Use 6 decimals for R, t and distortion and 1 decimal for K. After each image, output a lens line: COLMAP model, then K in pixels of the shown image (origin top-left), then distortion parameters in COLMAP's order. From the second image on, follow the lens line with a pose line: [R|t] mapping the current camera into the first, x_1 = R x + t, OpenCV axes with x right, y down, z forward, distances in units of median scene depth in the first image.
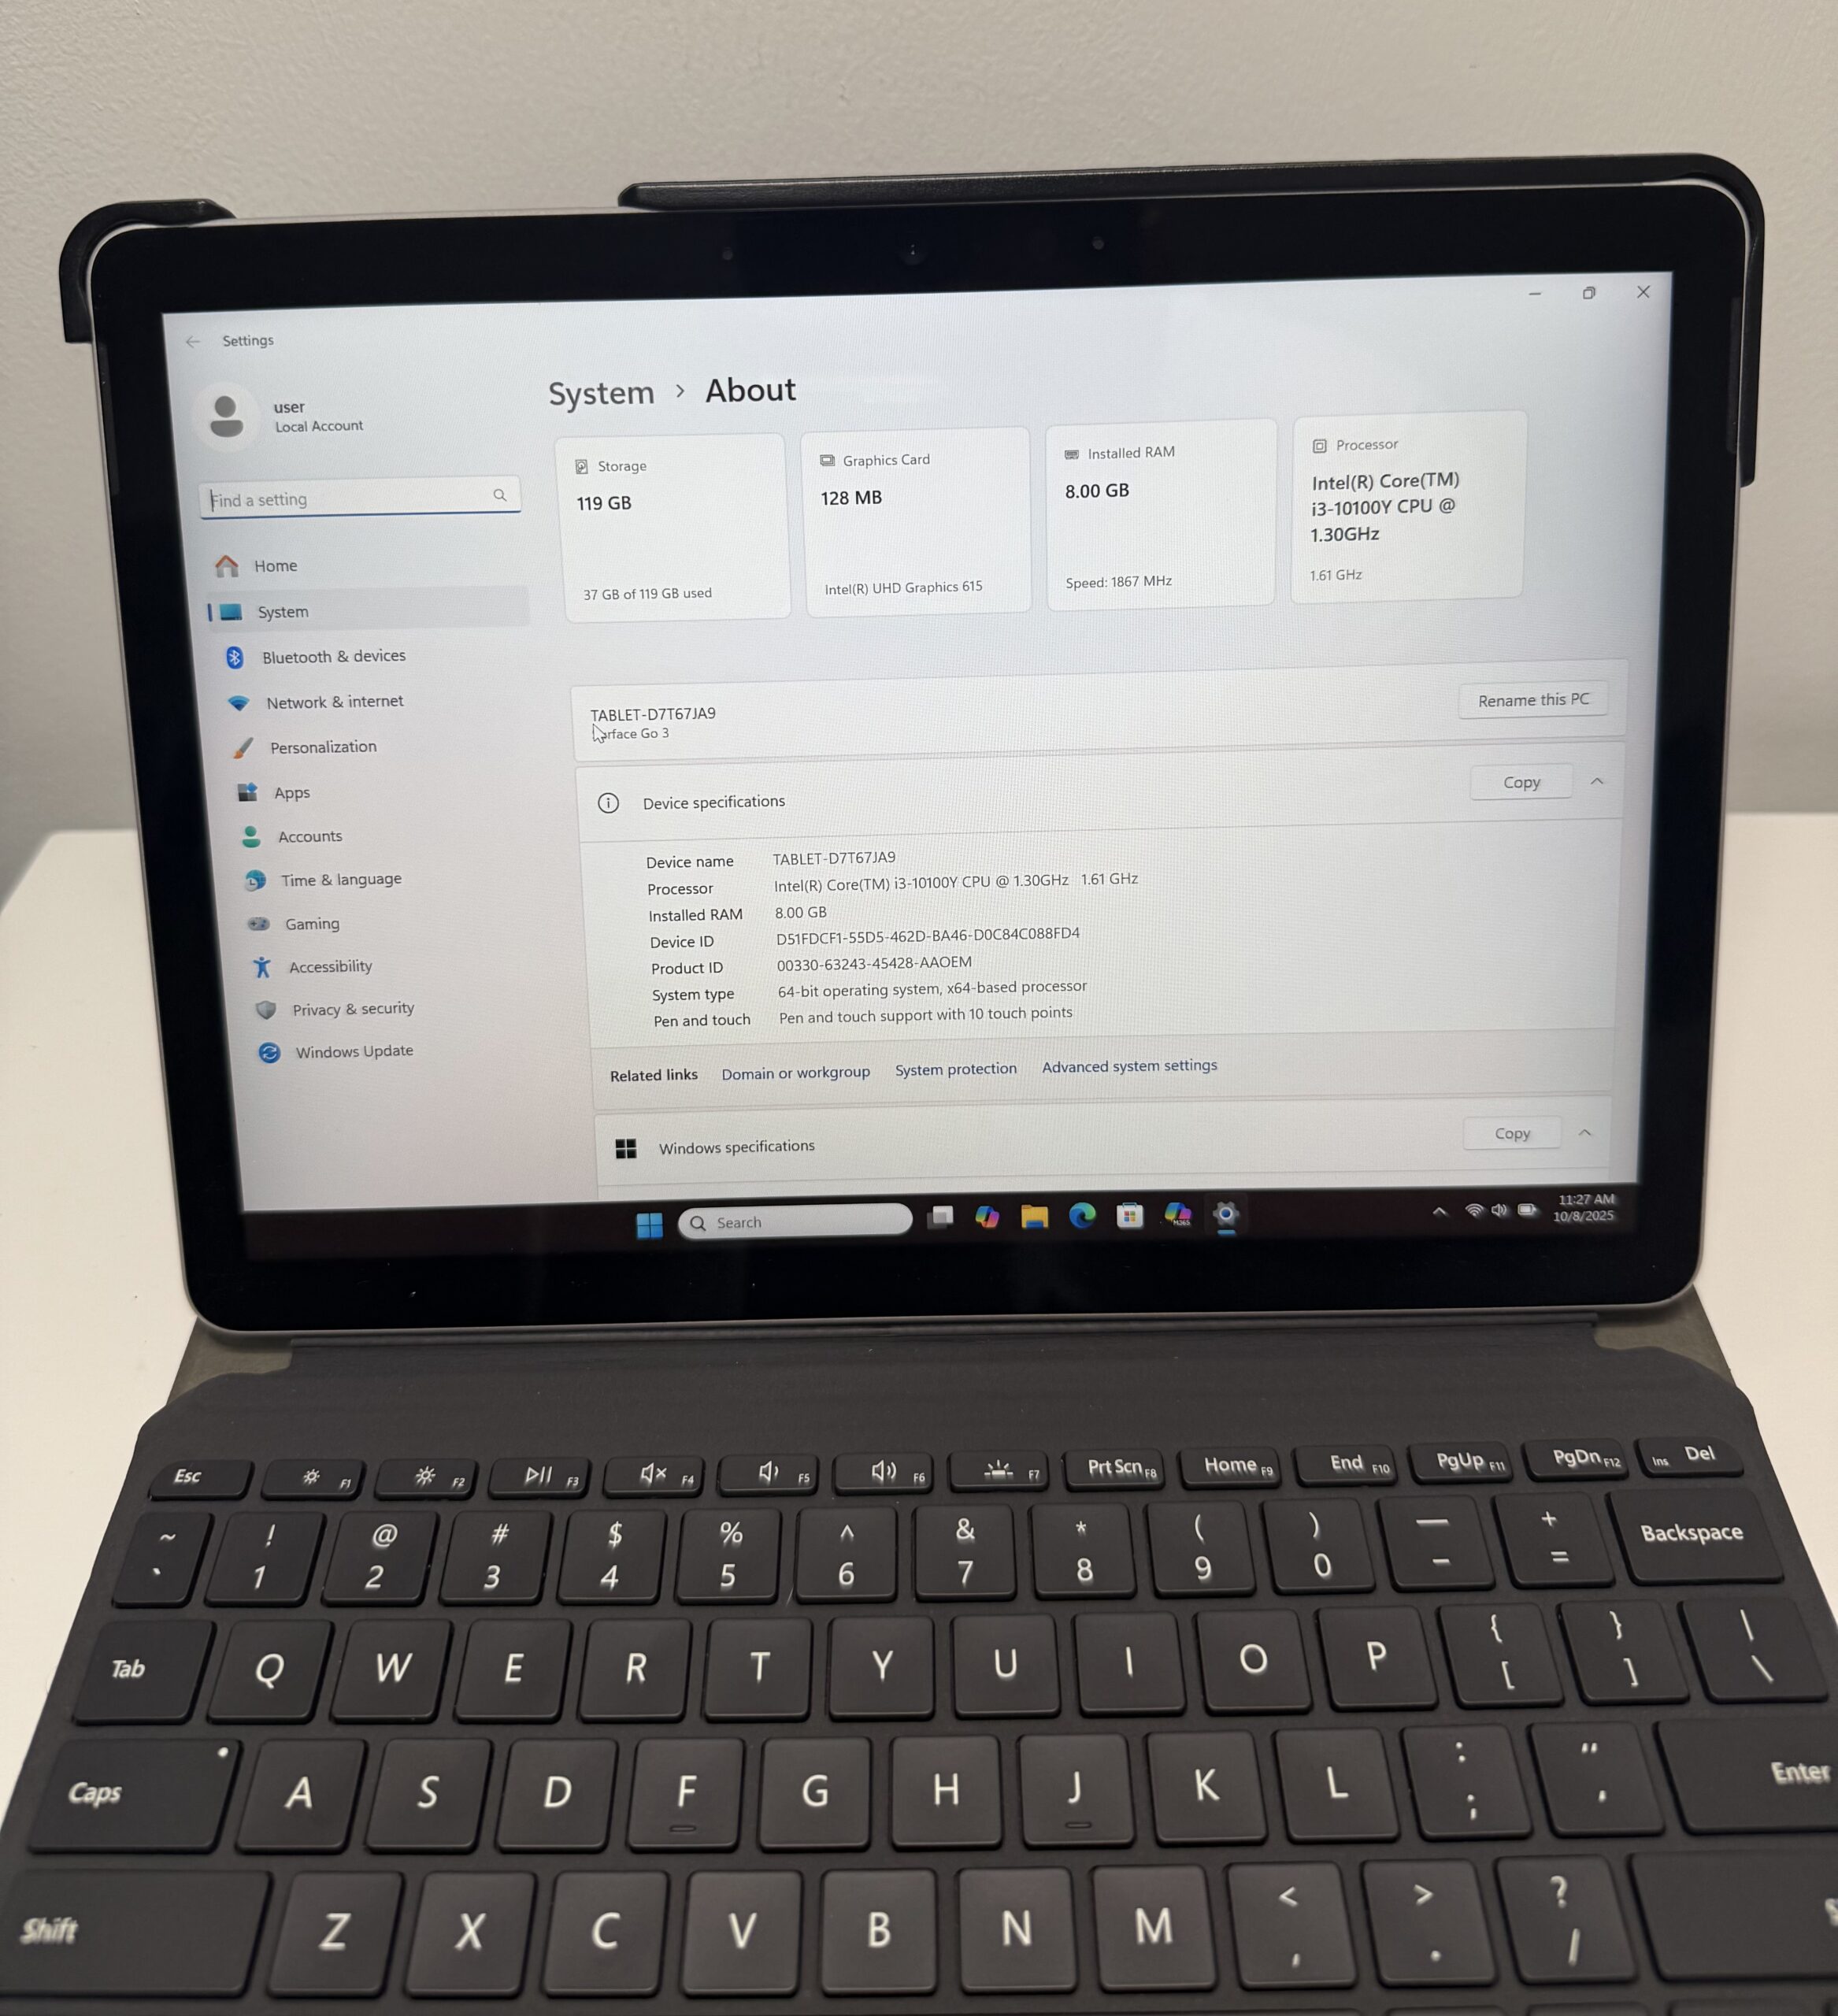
lens RADIAL K [[1665.2, 0, 966.1], [0, 1665.2, 993.4], [0, 0, 1]] dist [-0.066439, 0.029247]
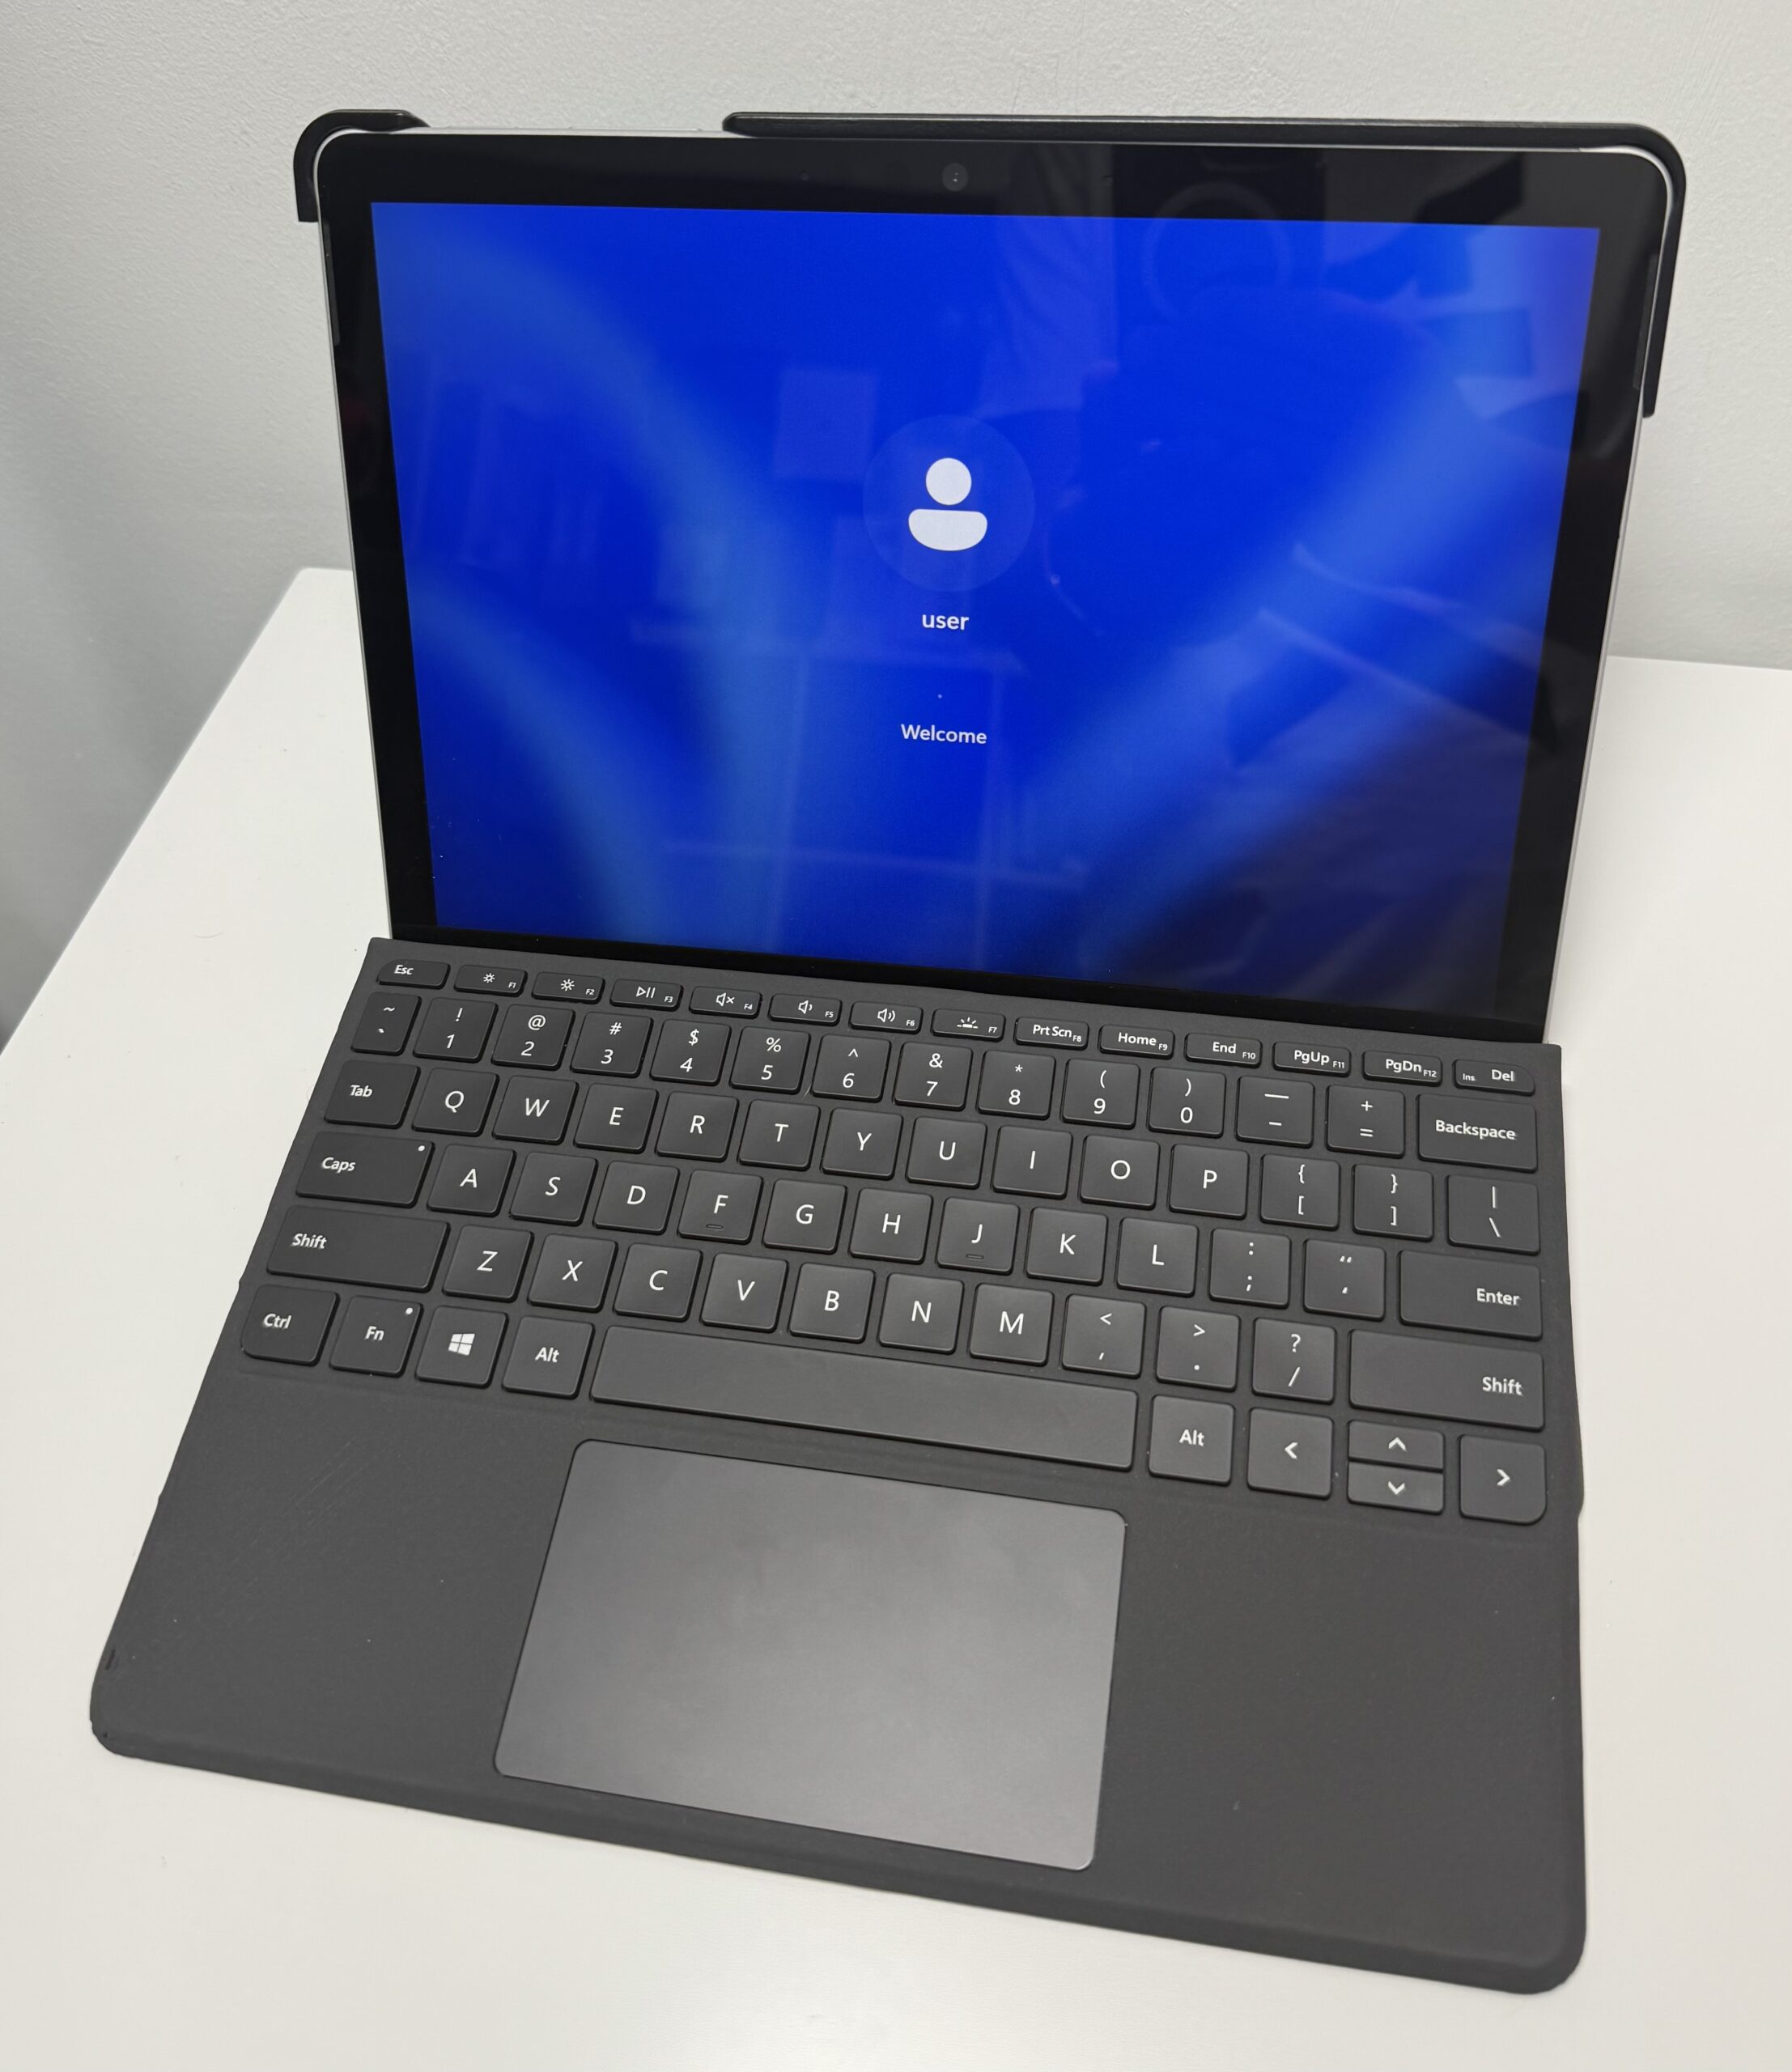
lens RADIAL K [[1514.5, 0, 885.2], [0, 1514.5, 1026.3], [0, 0, 1]] dist [0.006254, -0.007665]
pose [[0.984383, 0.115763, -0.132621, 0.125964], [-0.078888, 0.963575, 0.255540, -0.025350], [0.157373, -0.241087, 0.957659, -0.222452]]
